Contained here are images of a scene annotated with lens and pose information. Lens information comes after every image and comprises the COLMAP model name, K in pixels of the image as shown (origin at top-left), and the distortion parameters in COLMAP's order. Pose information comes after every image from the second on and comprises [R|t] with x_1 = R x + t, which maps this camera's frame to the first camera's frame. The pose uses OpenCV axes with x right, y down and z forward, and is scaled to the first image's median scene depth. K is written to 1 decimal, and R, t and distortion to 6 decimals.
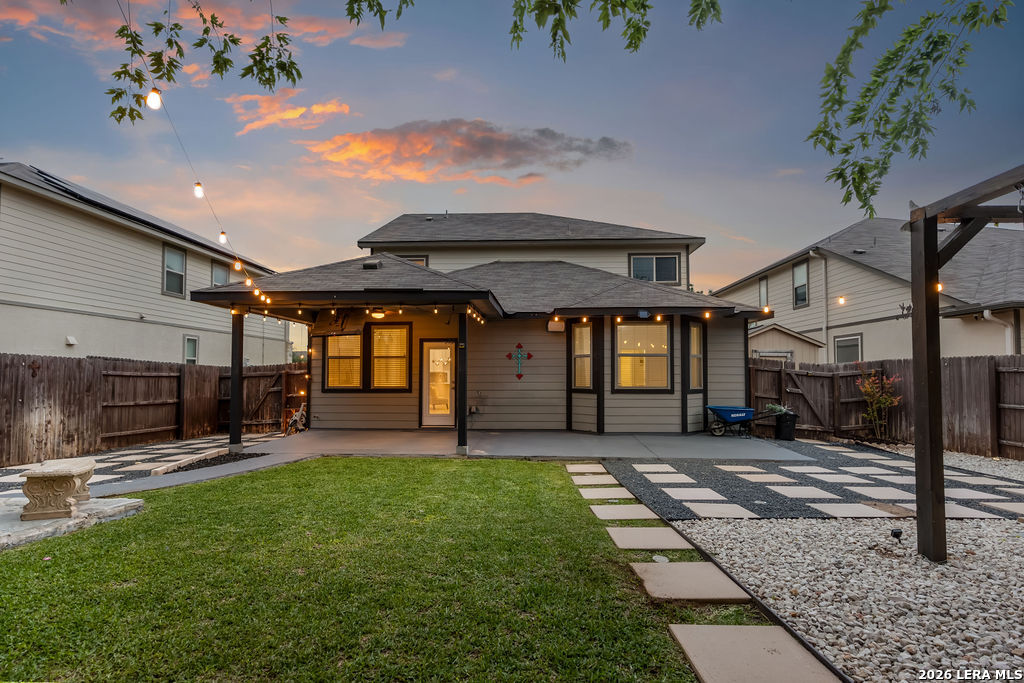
lens RADIAL K [[487.0, 0, 507.6], [0, 487.0, 357.7], [0, 0, 1]] dist [0.001316, -0.000044]
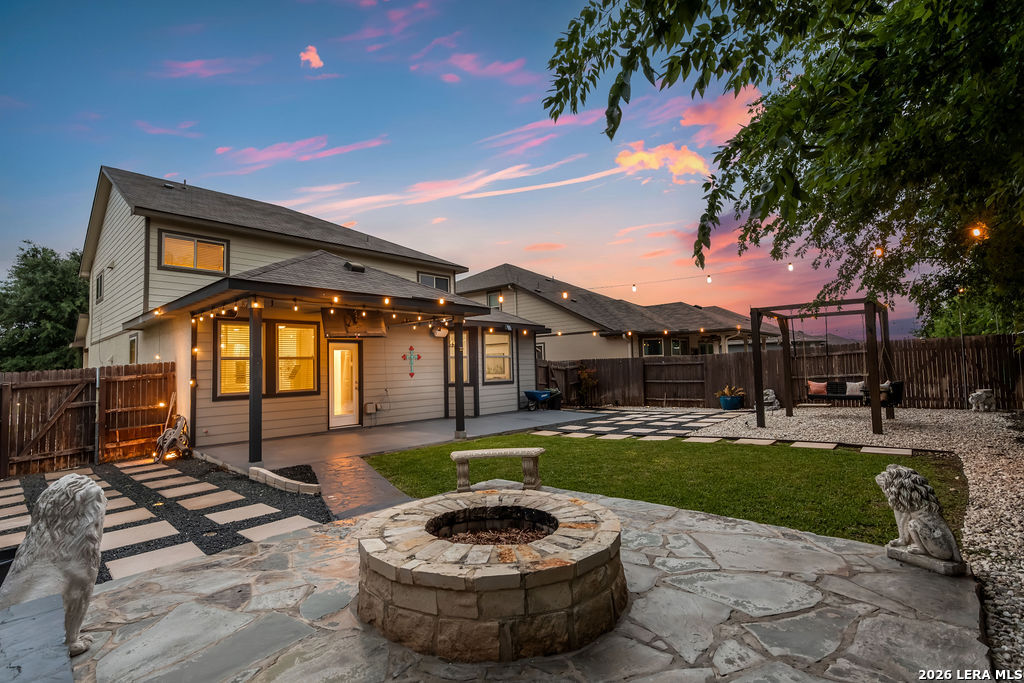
lens RADIAL K [[487.0, 0, 506.0], [0, 487.0, 342.1], [0, 0, 1]] dist [0.001316, -0.000044]
pose [[0.636842, 0.024369, 0.770609, -0.736312], [-0.000348, 0.999509, -0.031320, -0.002880], [-0.770994, 0.019678, 0.636538, 0.100271]]
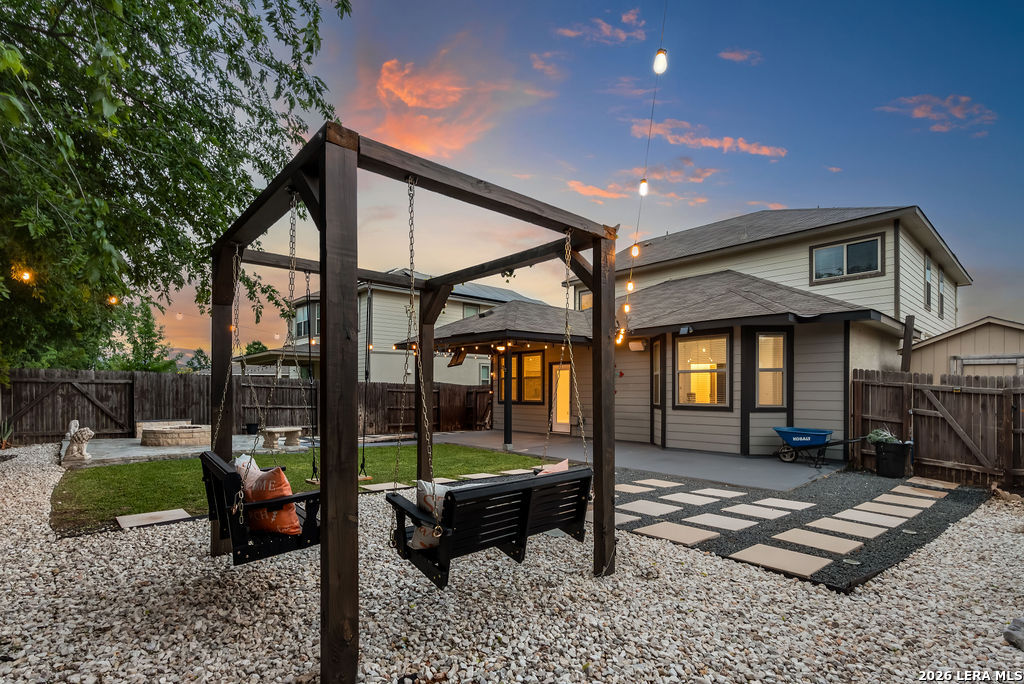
lens RADIAL K [[487.0, 0, 504.8], [0, 487.0, 389.1], [0, 0, 1]] dist [0.001316, -0.000044]
pose [[0.699464, -0.002809, -0.714662, 0.664299], [0.025650, 0.999447, 0.021176, 0.000019], [0.714208, -0.033143, 0.699149, 0.038107]]
